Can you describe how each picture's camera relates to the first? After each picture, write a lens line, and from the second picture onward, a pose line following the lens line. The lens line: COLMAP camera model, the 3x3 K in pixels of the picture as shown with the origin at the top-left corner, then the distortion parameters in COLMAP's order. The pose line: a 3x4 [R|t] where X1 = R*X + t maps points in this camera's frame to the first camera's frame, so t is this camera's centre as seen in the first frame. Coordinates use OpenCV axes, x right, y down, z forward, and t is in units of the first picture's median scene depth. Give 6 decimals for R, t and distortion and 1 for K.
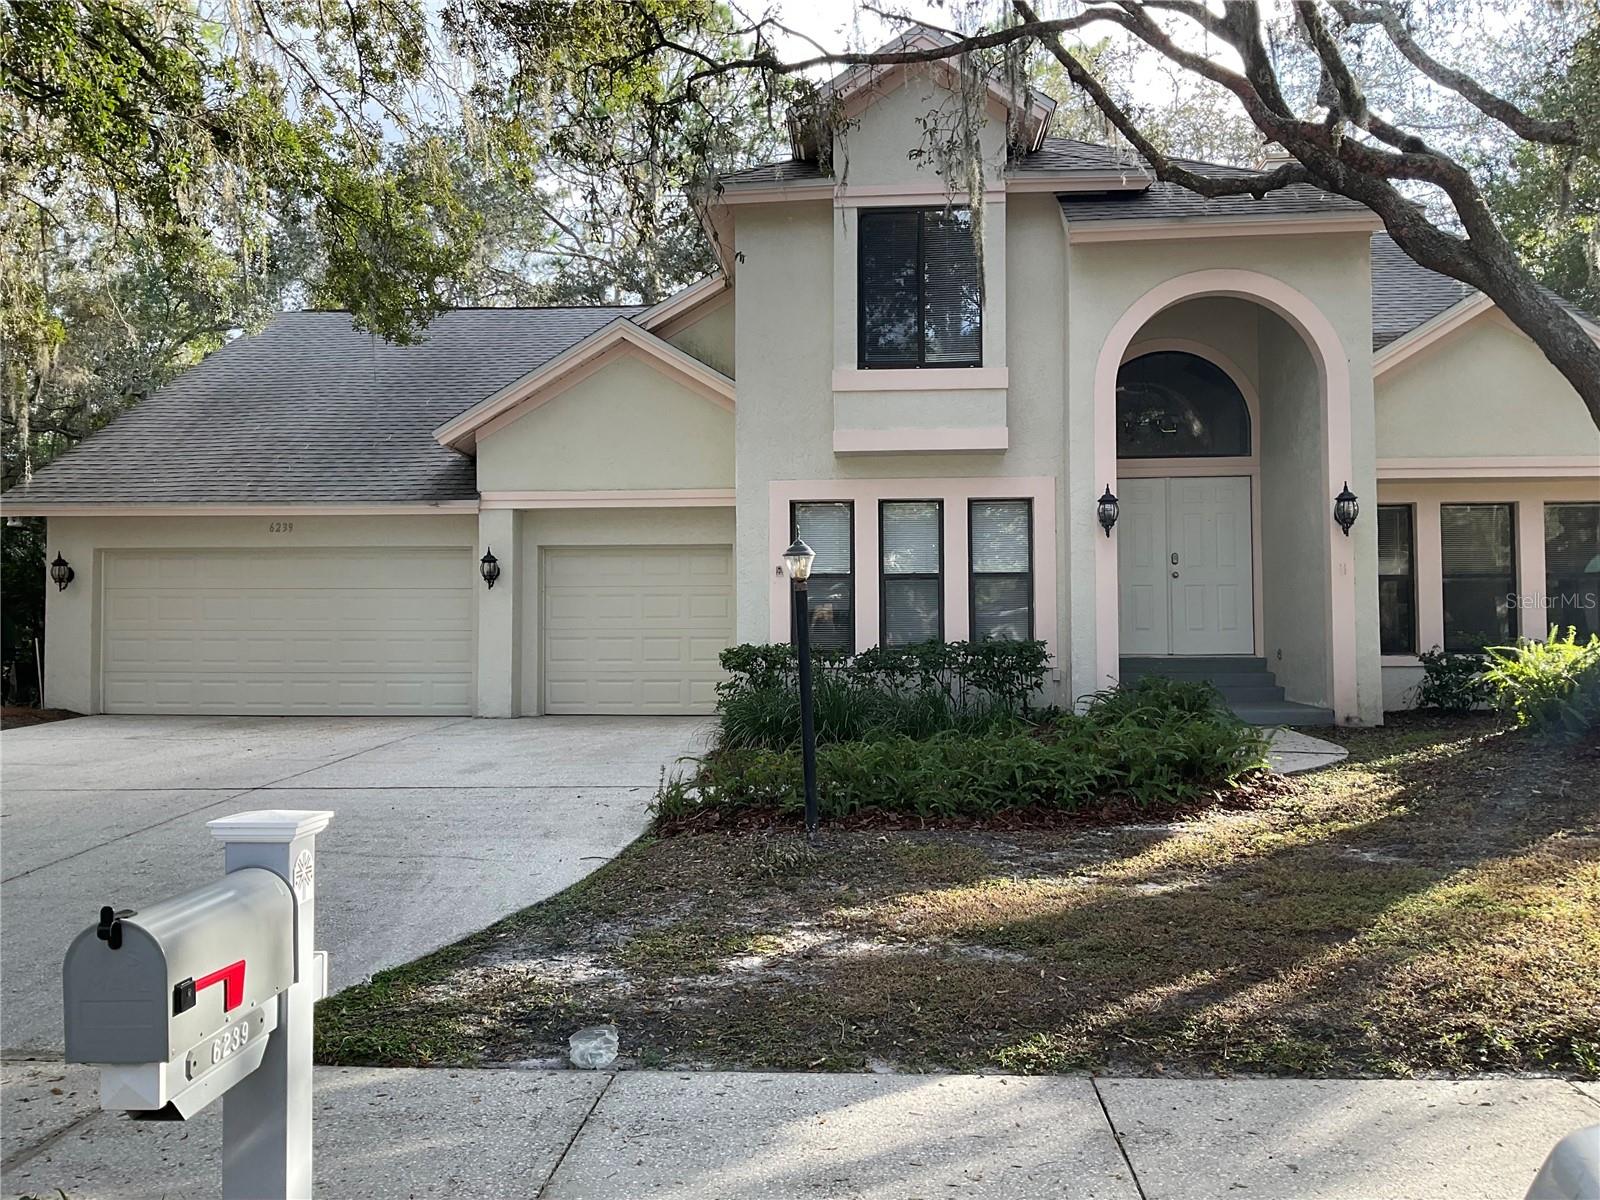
lens RADIAL K [[1331.8, 0, 803.8], [0, 1331.8, 592.5], [0, 0, 1]] dist [0.077731, -0.154955]
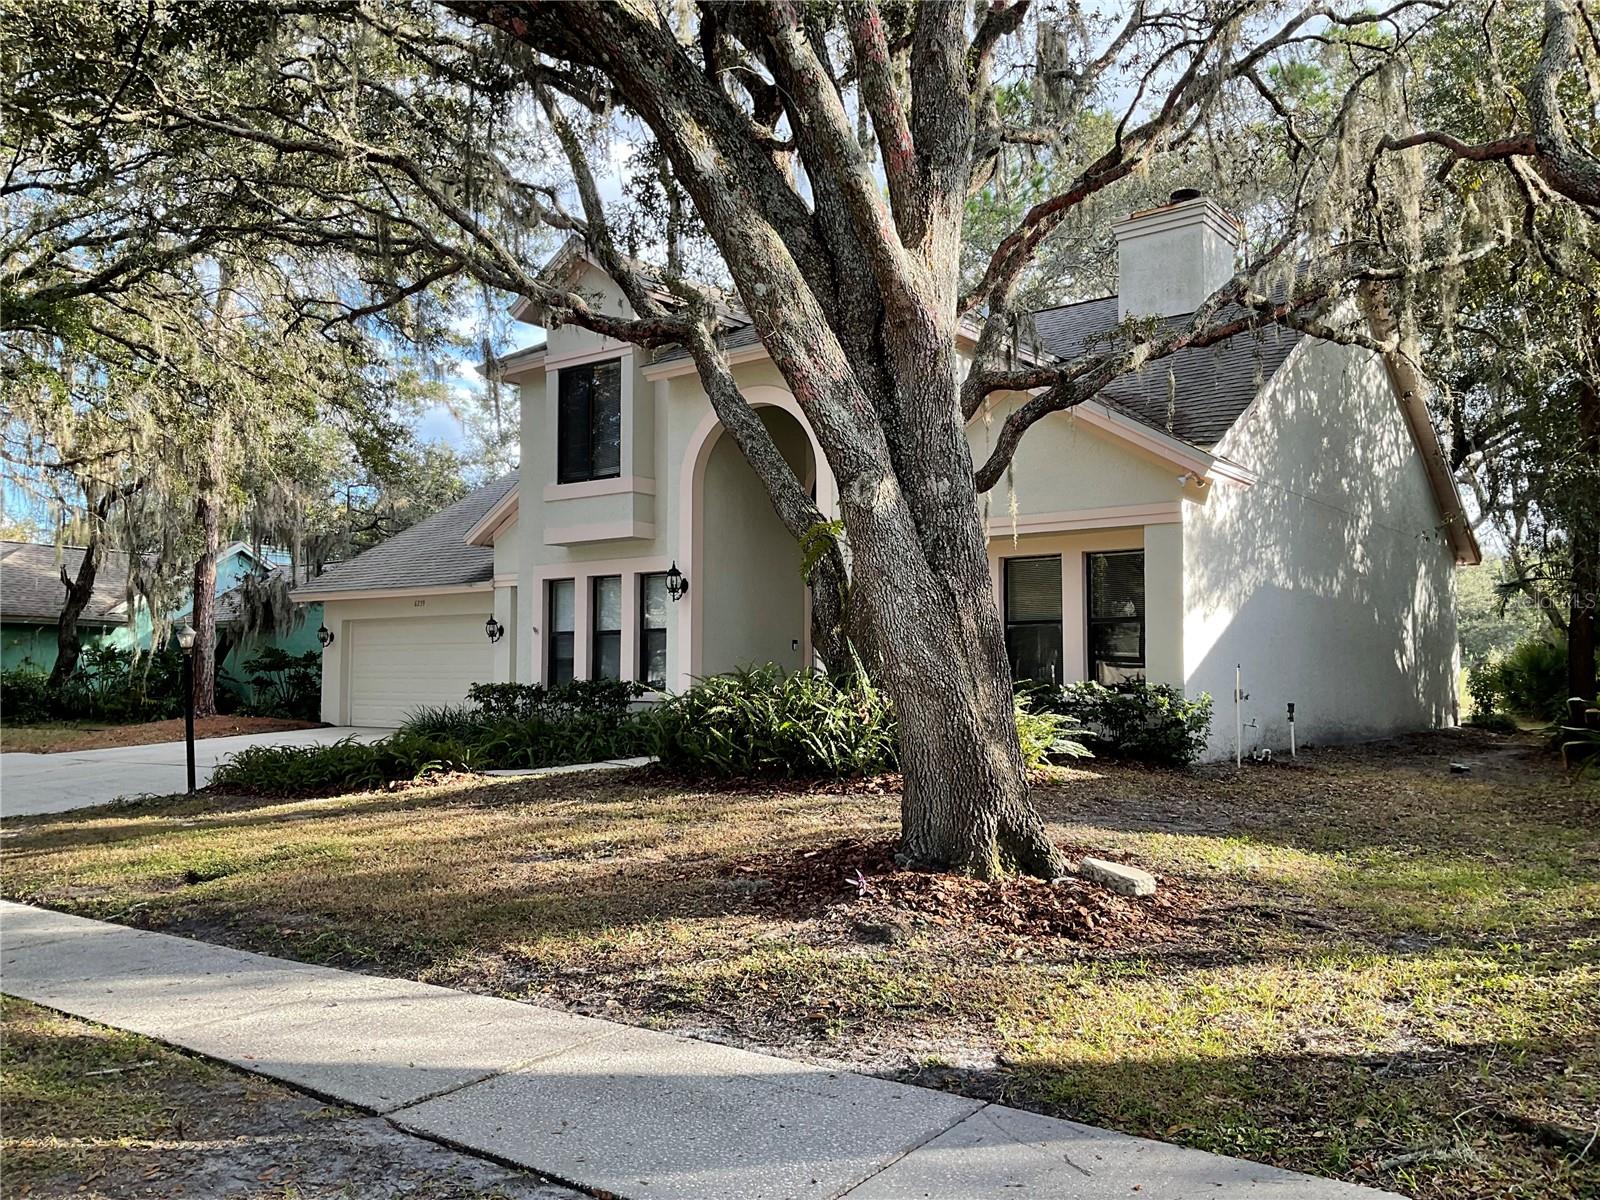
lens RADIAL K [[1331.8, 0, 803.8], [0, 1331.8, 592.5], [0, 0, 1]] dist [0.077731, -0.154955]
pose [[0.834492, -0.034045, -0.549967, 0.984016], [0.022326, 0.999359, -0.027987, -0.011109], [0.550567, 0.011076, 0.834717, -0.012008]]
